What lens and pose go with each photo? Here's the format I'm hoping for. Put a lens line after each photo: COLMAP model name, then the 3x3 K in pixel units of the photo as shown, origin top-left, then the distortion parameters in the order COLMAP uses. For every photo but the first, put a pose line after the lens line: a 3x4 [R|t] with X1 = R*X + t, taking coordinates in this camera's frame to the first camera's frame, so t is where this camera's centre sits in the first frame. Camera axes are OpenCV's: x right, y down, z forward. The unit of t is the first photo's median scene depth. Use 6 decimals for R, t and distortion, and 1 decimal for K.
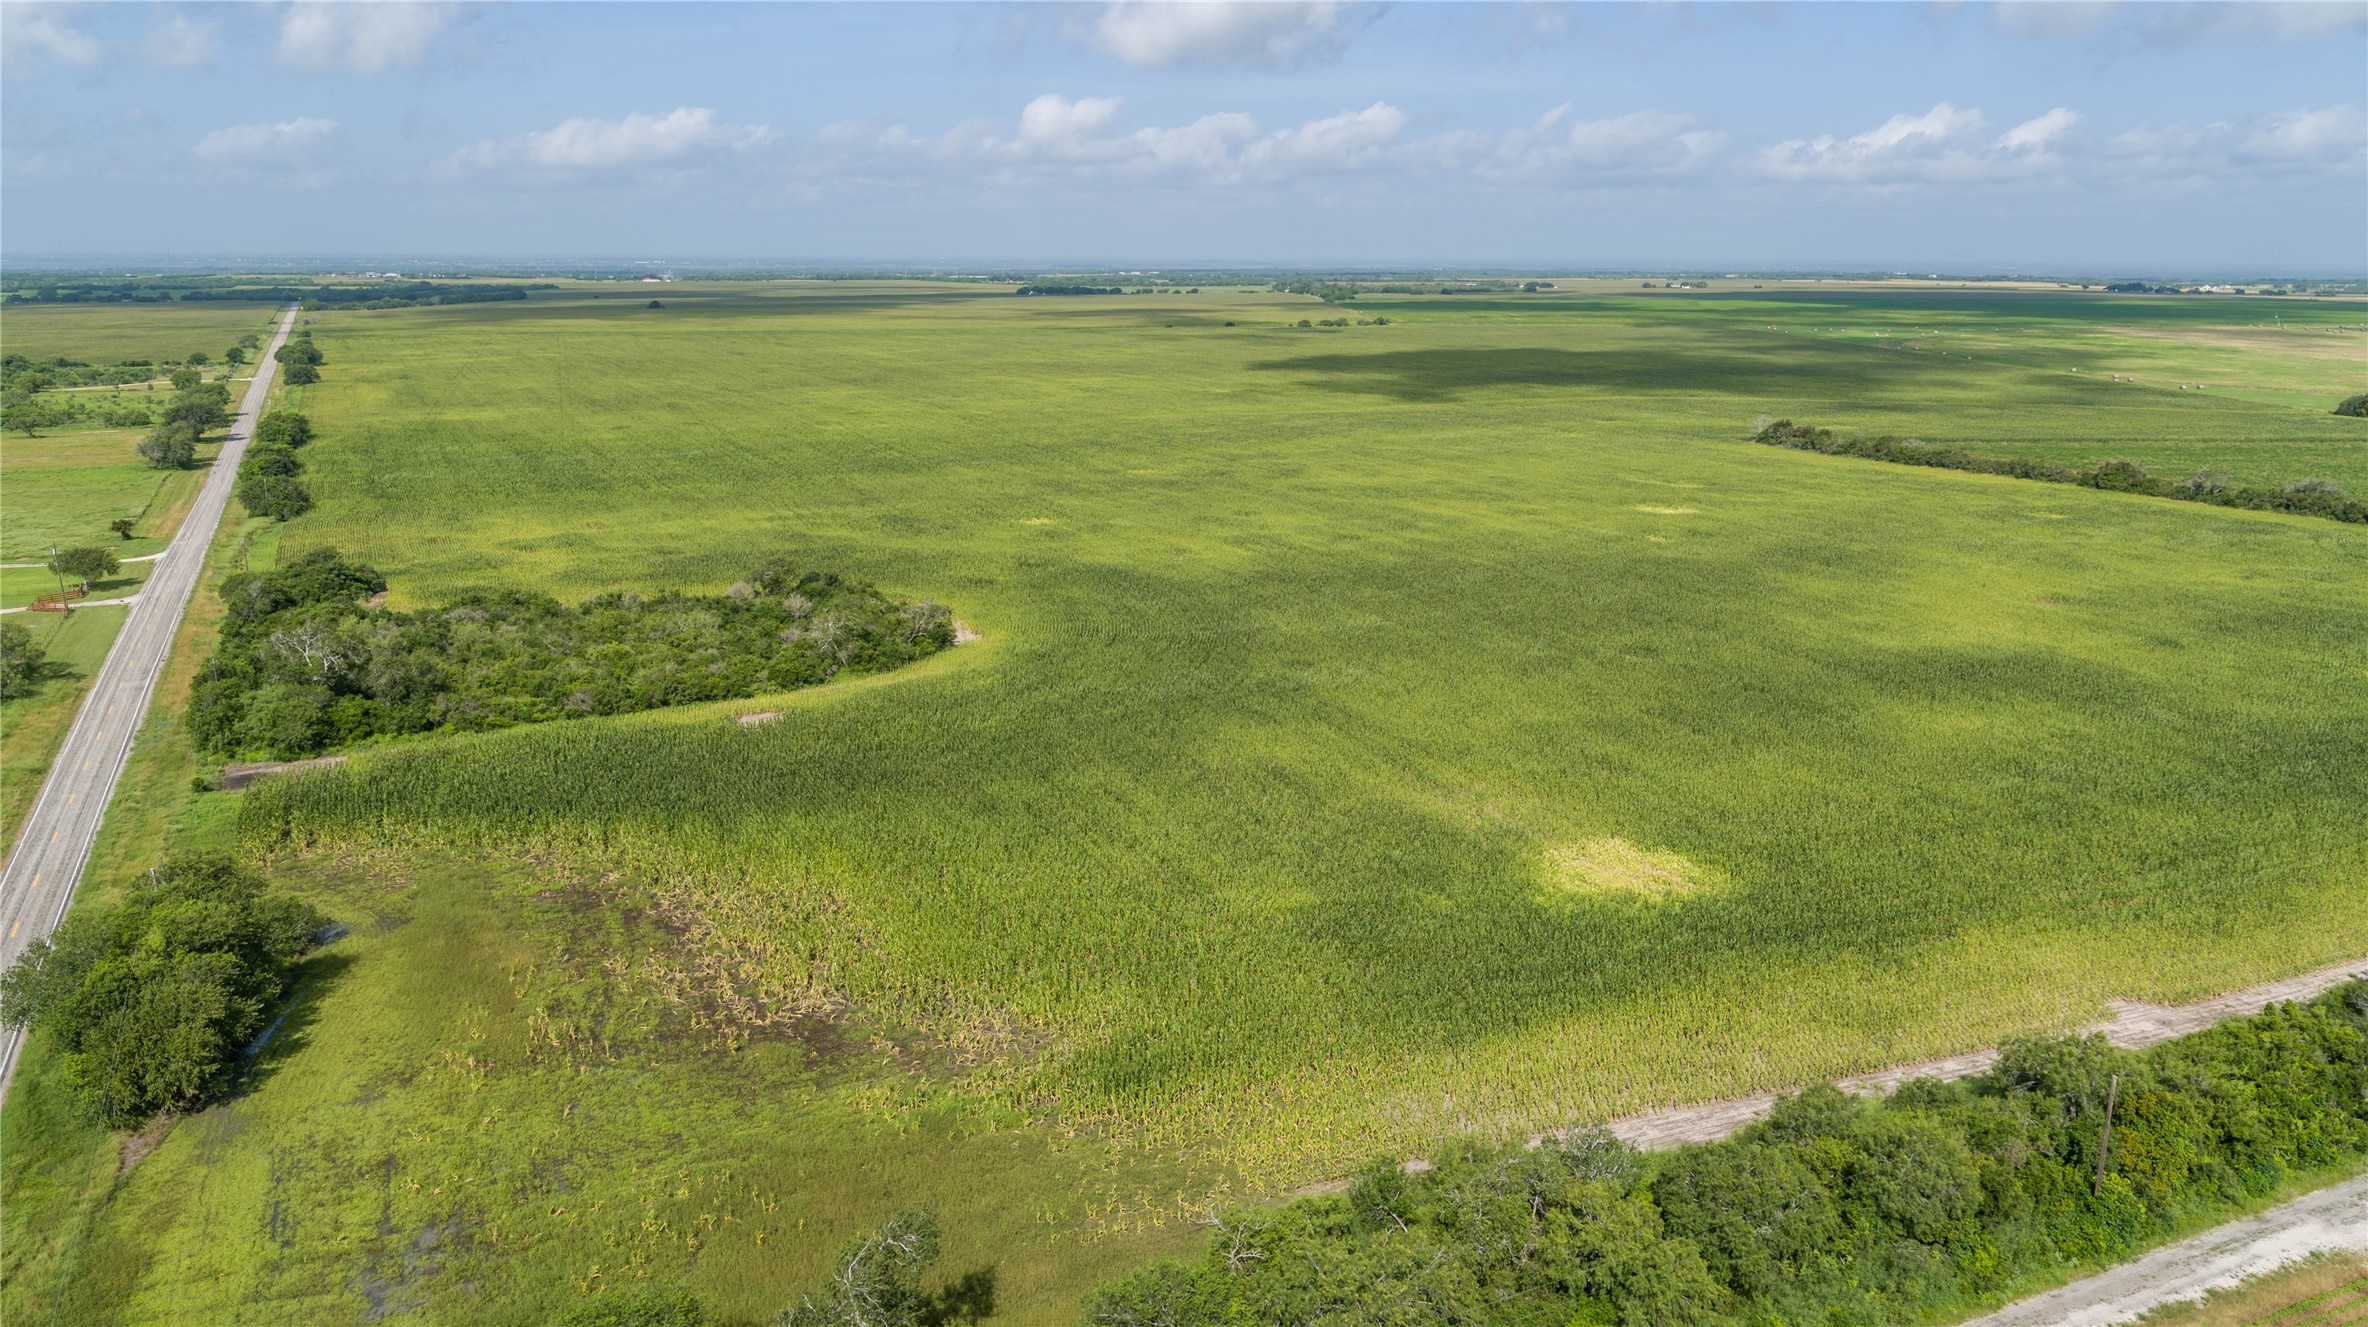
lens RADIAL K [[1674.6, 0, 1169.3], [0, 1674.6, 663.8], [0, 0, 1]] dist [-0.011473, -0.001293]
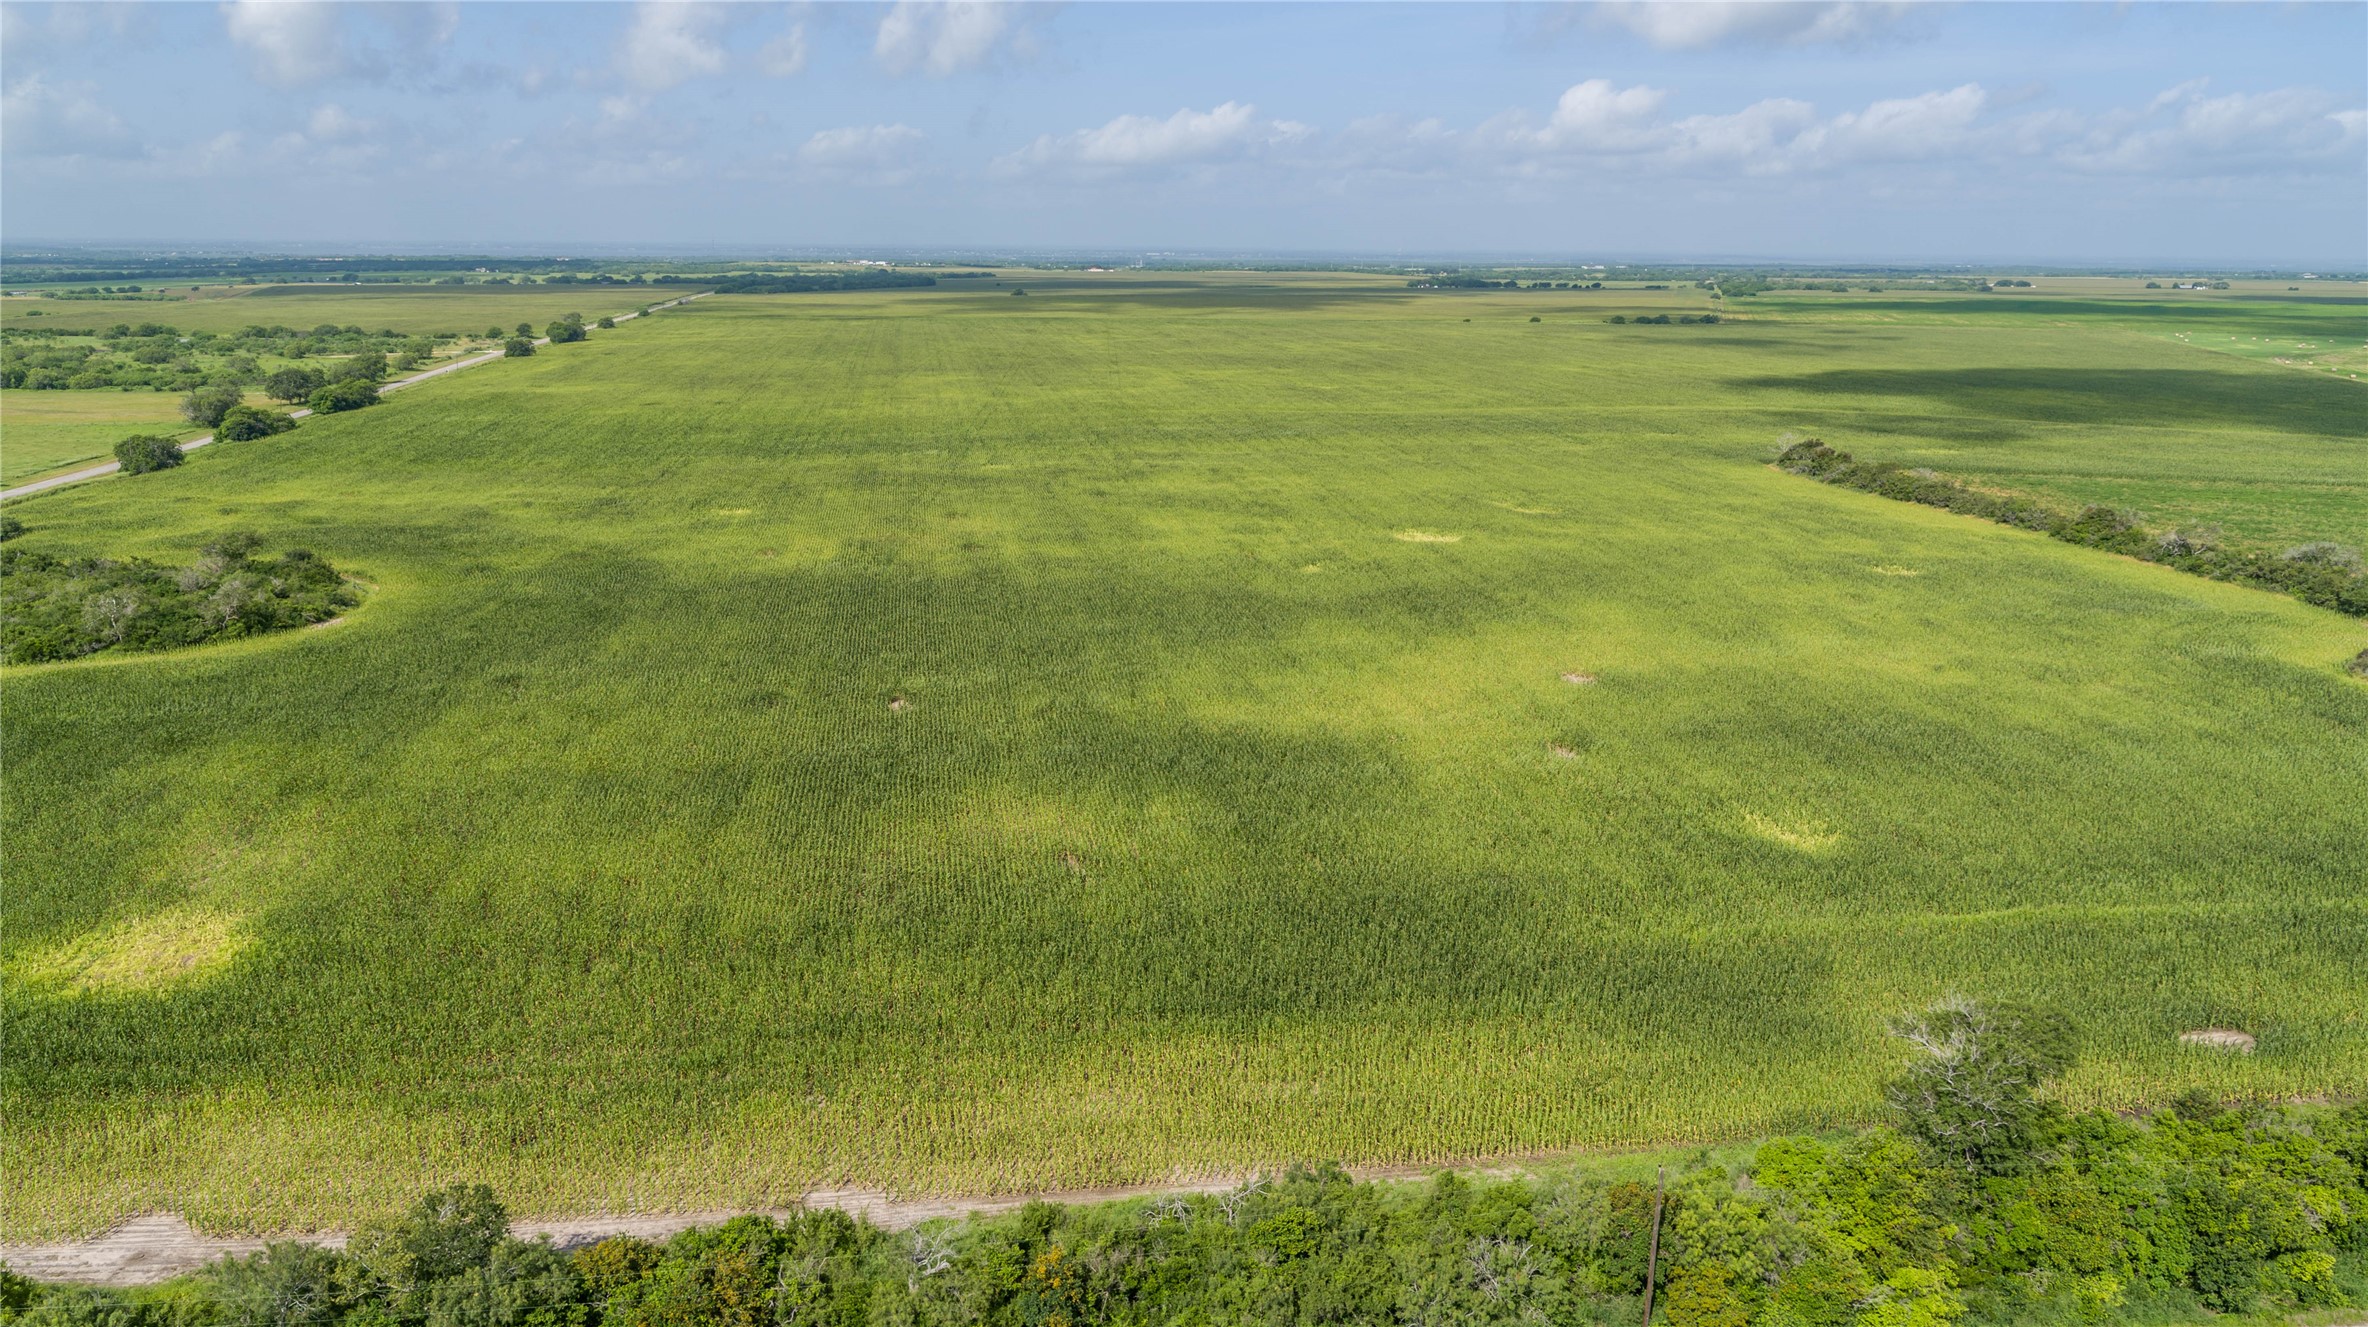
lens RADIAL K [[1674.6, 0, 1169.3], [0, 1674.6, 663.8], [0, 0, 1]] dist [-0.011473, -0.001293]
pose [[0.946409, 0.081036, -0.312639, 0.558704], [-0.079958, 0.996665, 0.016290, -0.037354], [0.312917, 0.009581, 0.949732, 0.183061]]
